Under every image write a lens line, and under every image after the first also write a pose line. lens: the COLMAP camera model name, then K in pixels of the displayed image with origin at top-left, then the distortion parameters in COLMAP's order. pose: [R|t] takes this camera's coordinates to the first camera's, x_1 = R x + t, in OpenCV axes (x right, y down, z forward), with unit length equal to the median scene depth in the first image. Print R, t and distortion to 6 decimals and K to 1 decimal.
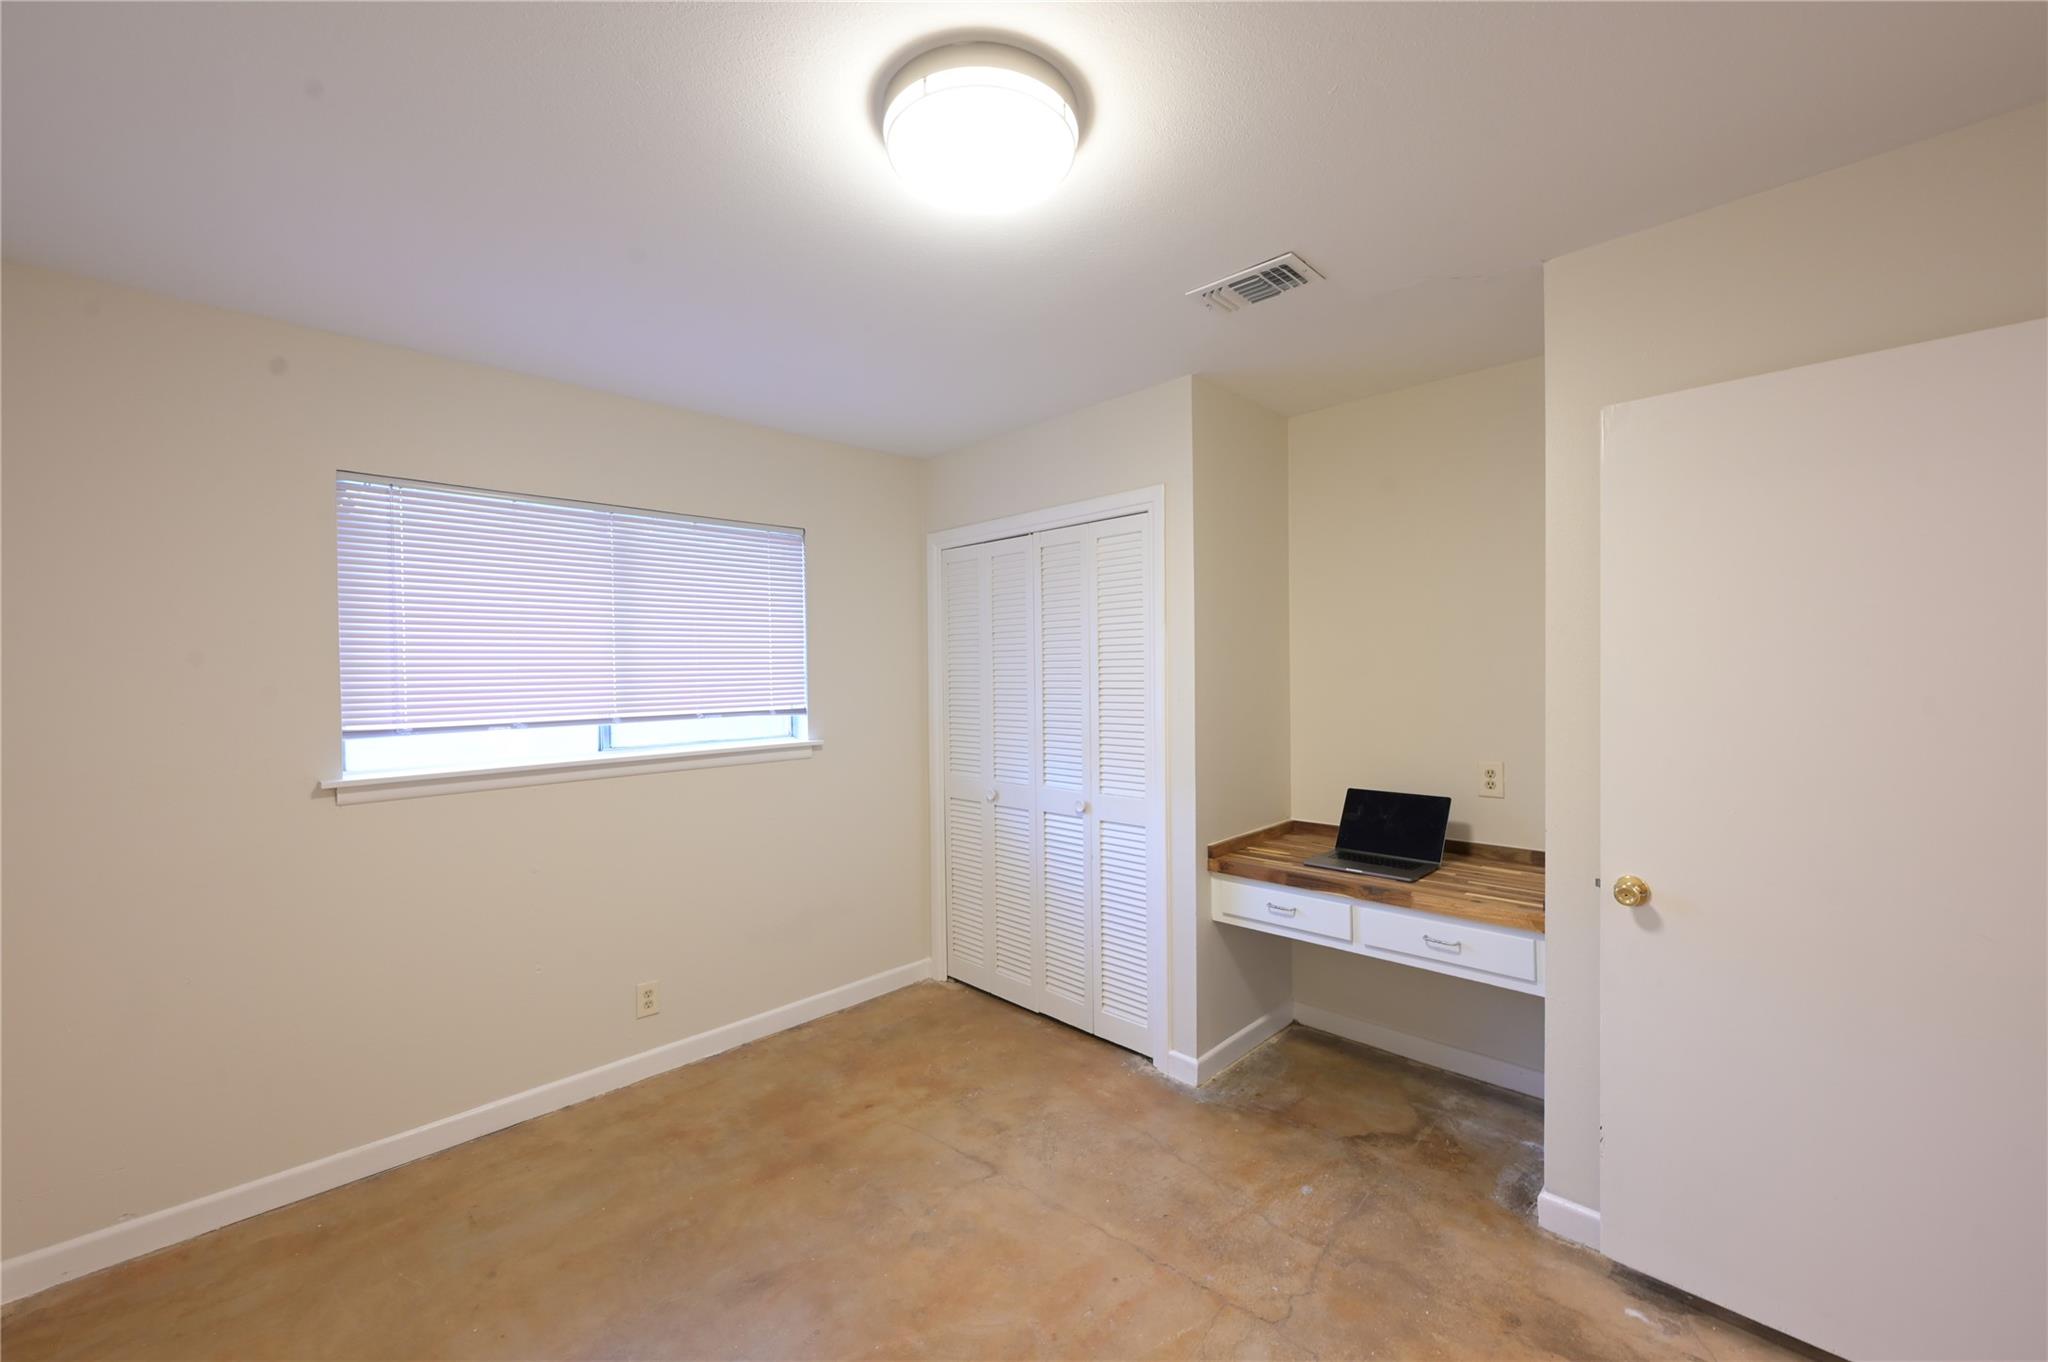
lens RADIAL K [[802.5, 0, 1022.1], [0, 802.5, 683.8], [0, 0, 1]] dist [0.001796, 0.000009]
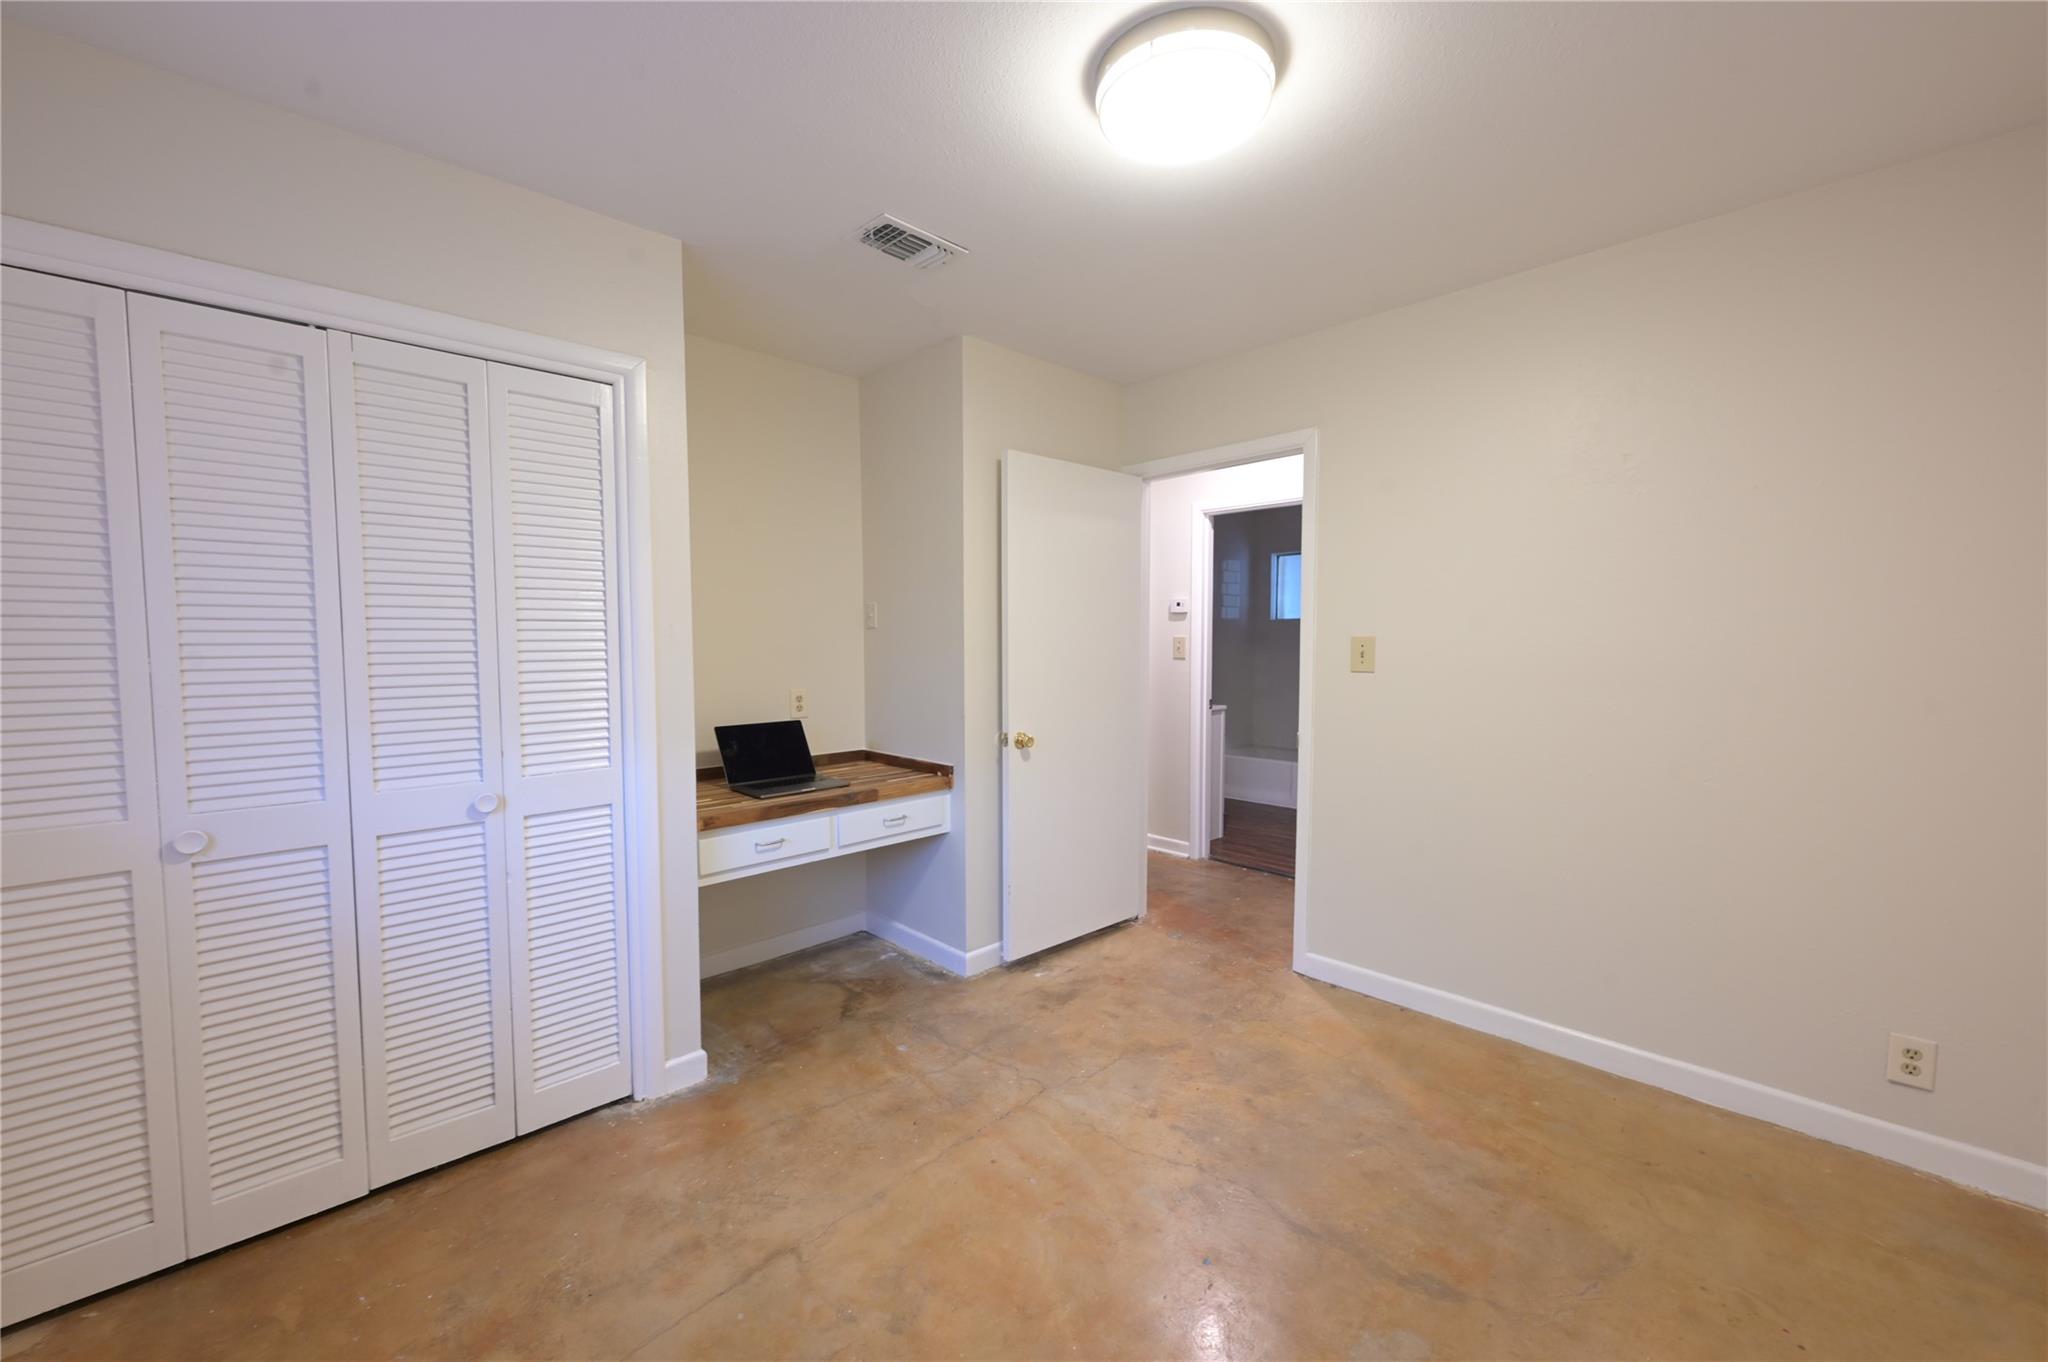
lens RADIAL K [[802.5, 0, 1022.1], [0, 802.5, 683.8], [0, 0, 1]] dist [0.001796, 0.000009]
pose [[0.025611, -0.044818, 0.998667, -0.720343], [0.018411, 0.998846, 0.044354, 0.047335], [-0.999502, 0.017251, 0.026407, 0.721496]]
